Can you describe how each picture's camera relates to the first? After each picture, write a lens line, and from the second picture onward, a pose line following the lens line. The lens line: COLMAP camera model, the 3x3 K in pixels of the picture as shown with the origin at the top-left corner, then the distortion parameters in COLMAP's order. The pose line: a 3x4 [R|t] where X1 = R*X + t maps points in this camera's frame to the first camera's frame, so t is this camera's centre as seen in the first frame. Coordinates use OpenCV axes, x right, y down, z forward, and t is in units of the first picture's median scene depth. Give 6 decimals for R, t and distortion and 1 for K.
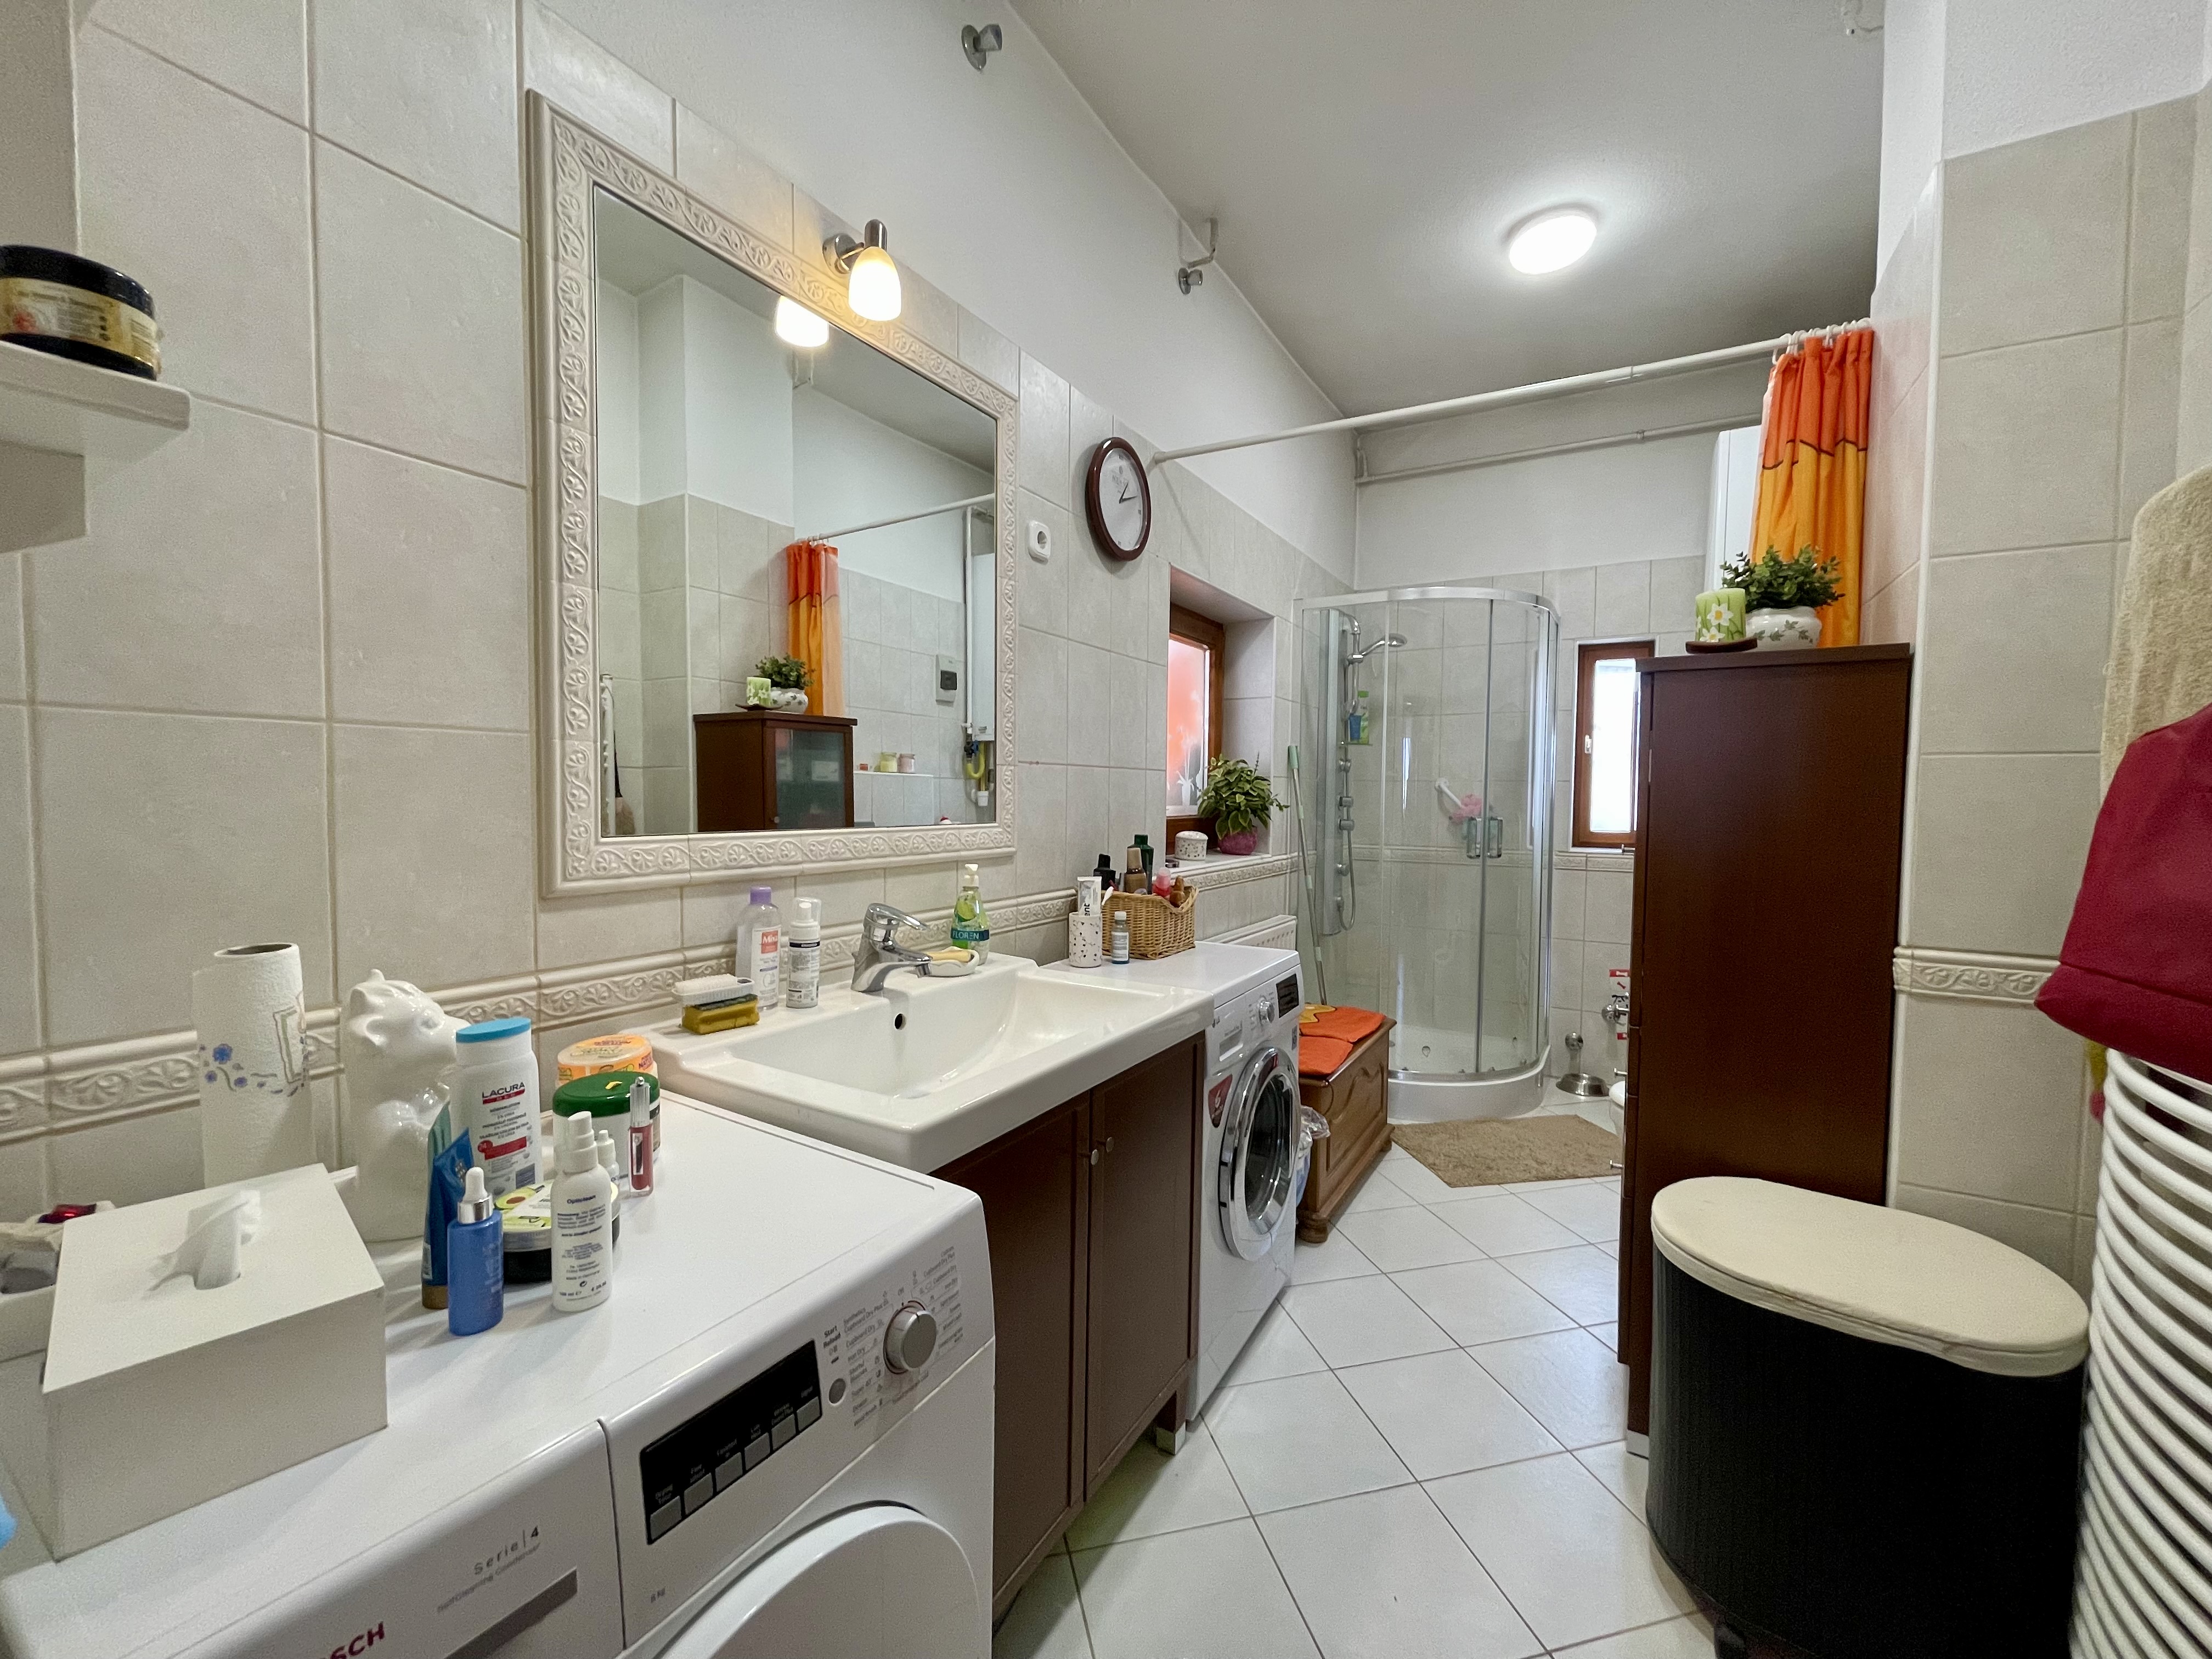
lens RADIAL K [[889.8, 0, 1103.0], [0, 889.8, 833.9], [0, 0, 1]] dist [-0.006604, 0.002332]
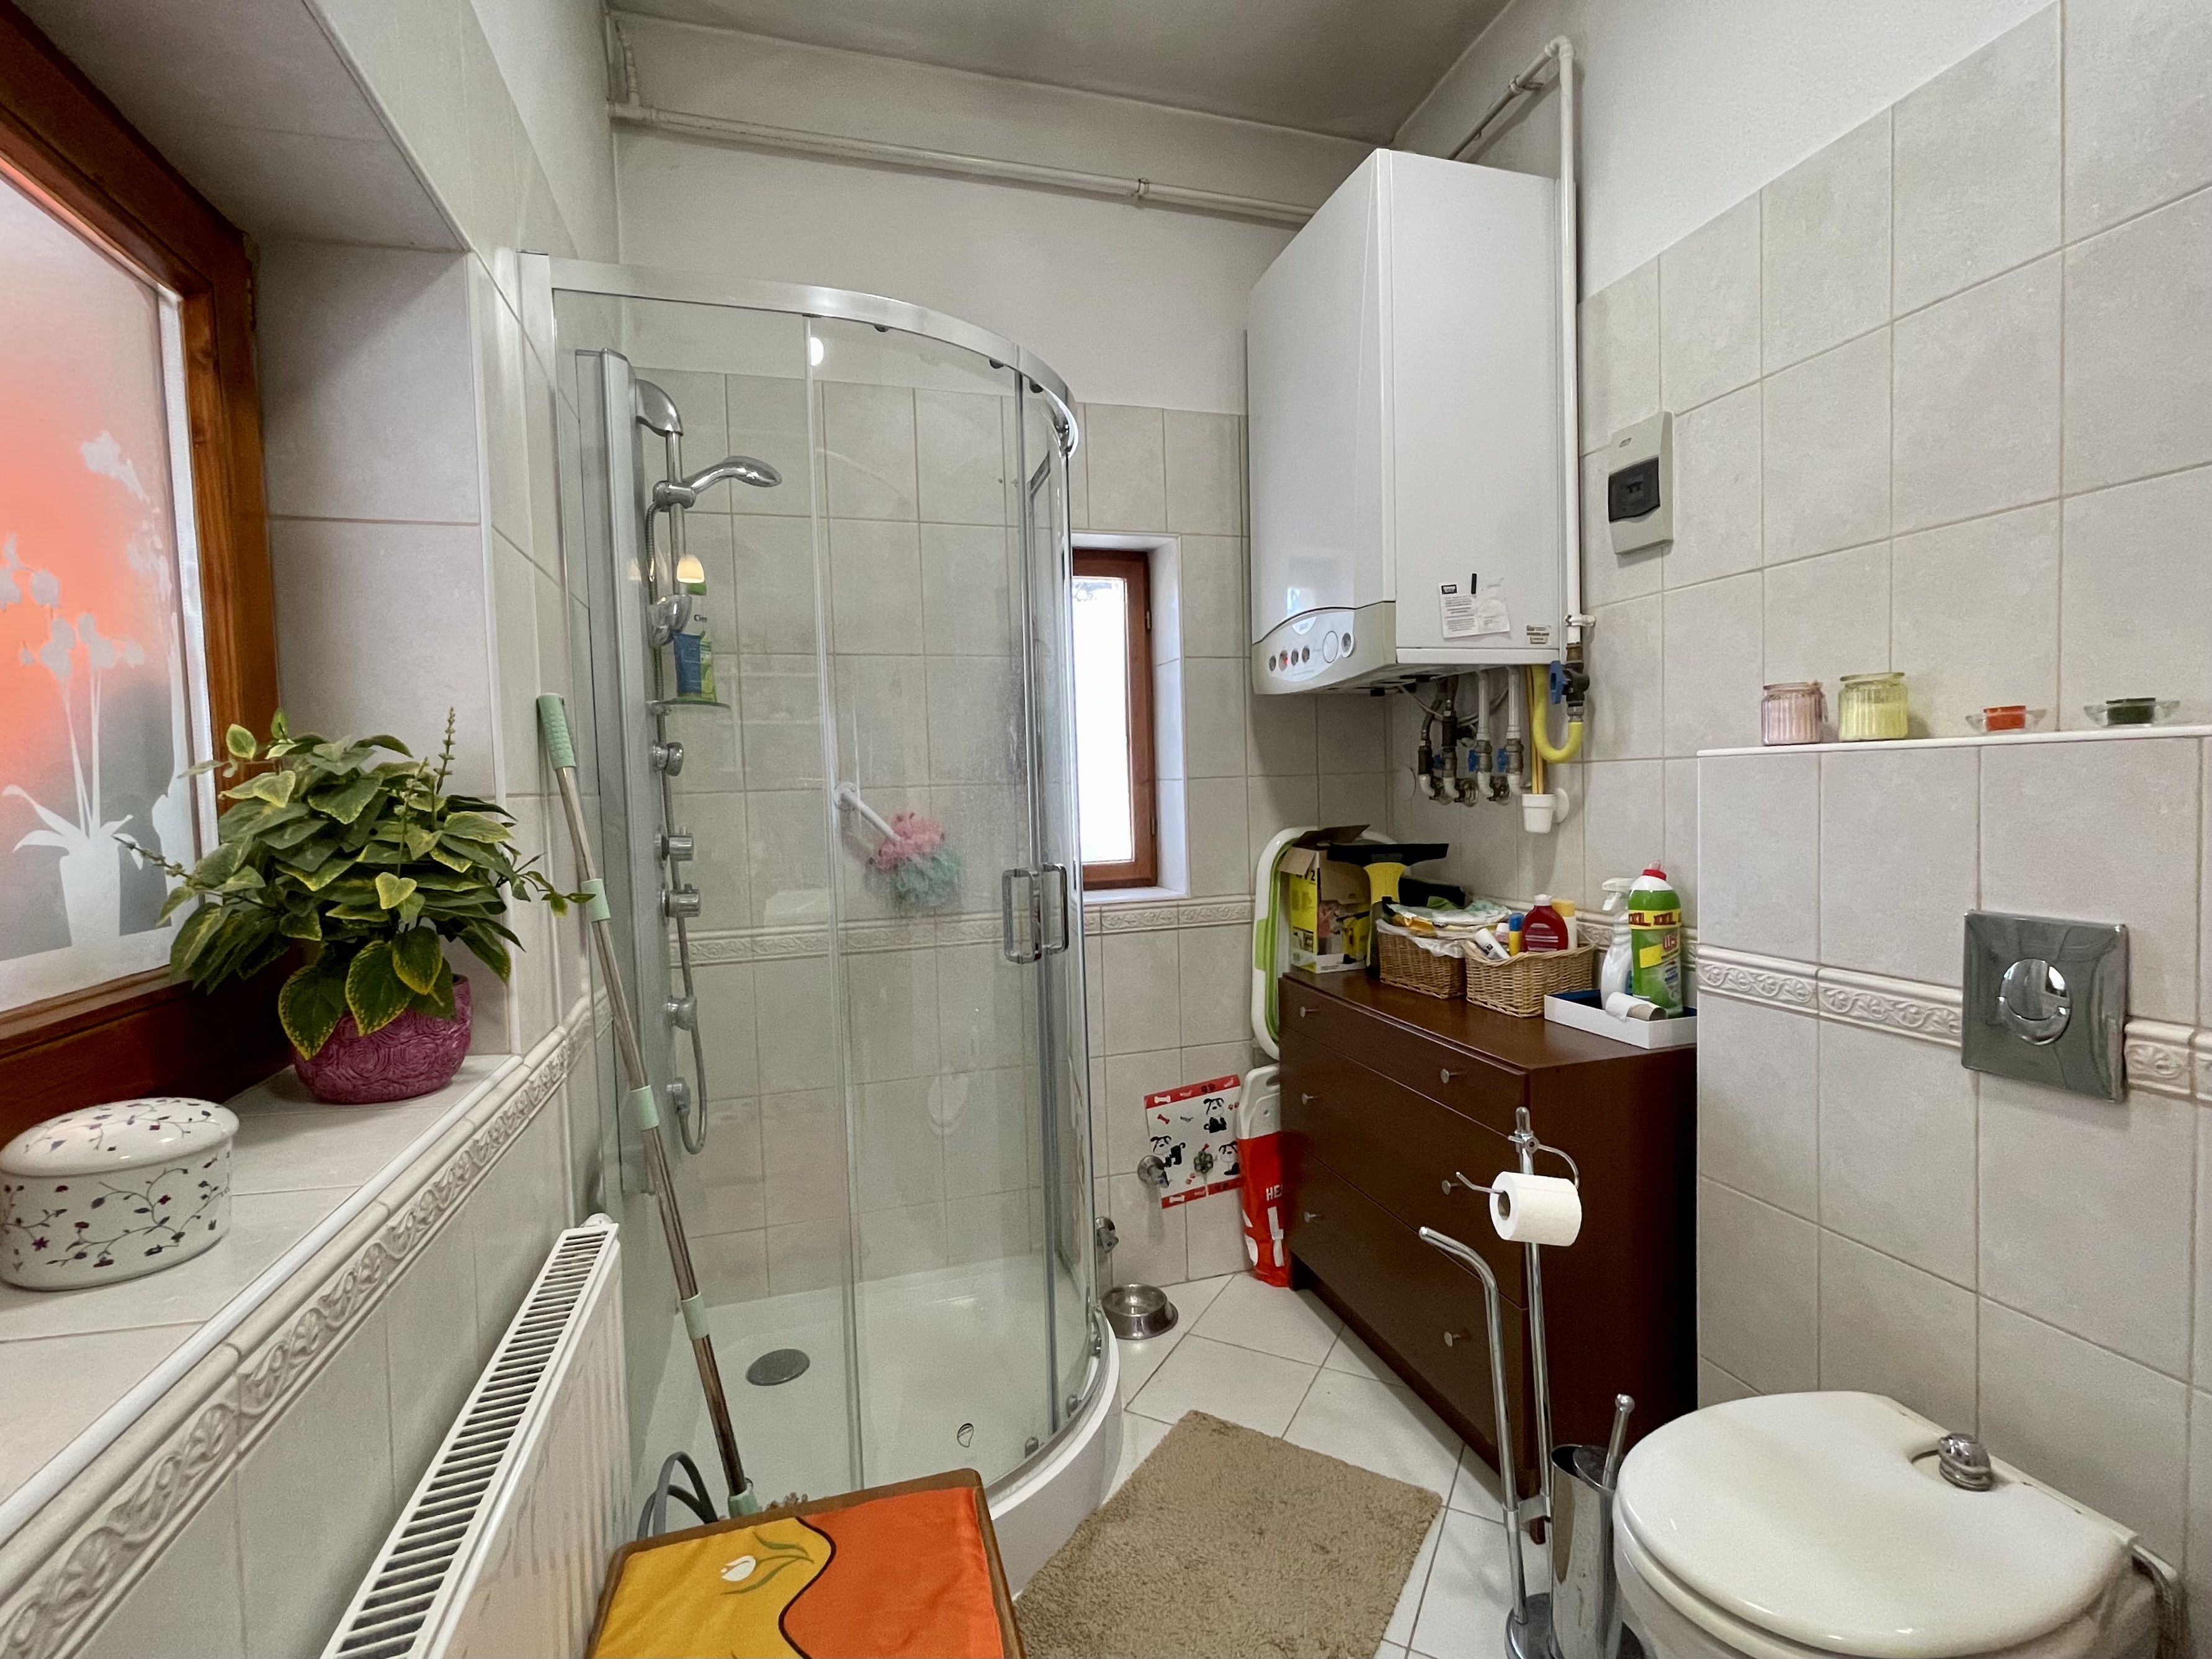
lens RADIAL K [[996.1, 0, 1106.9], [0, 996.1, 832.0], [0, 0, 1]] dist [0.003085, -0.000062]
pose [[0.668498, -0.061899, 0.741134, 0.077170], [0.062679, 0.997674, 0.026790, -0.048696], [-0.741068, 0.028545, 0.670823, 0.631520]]
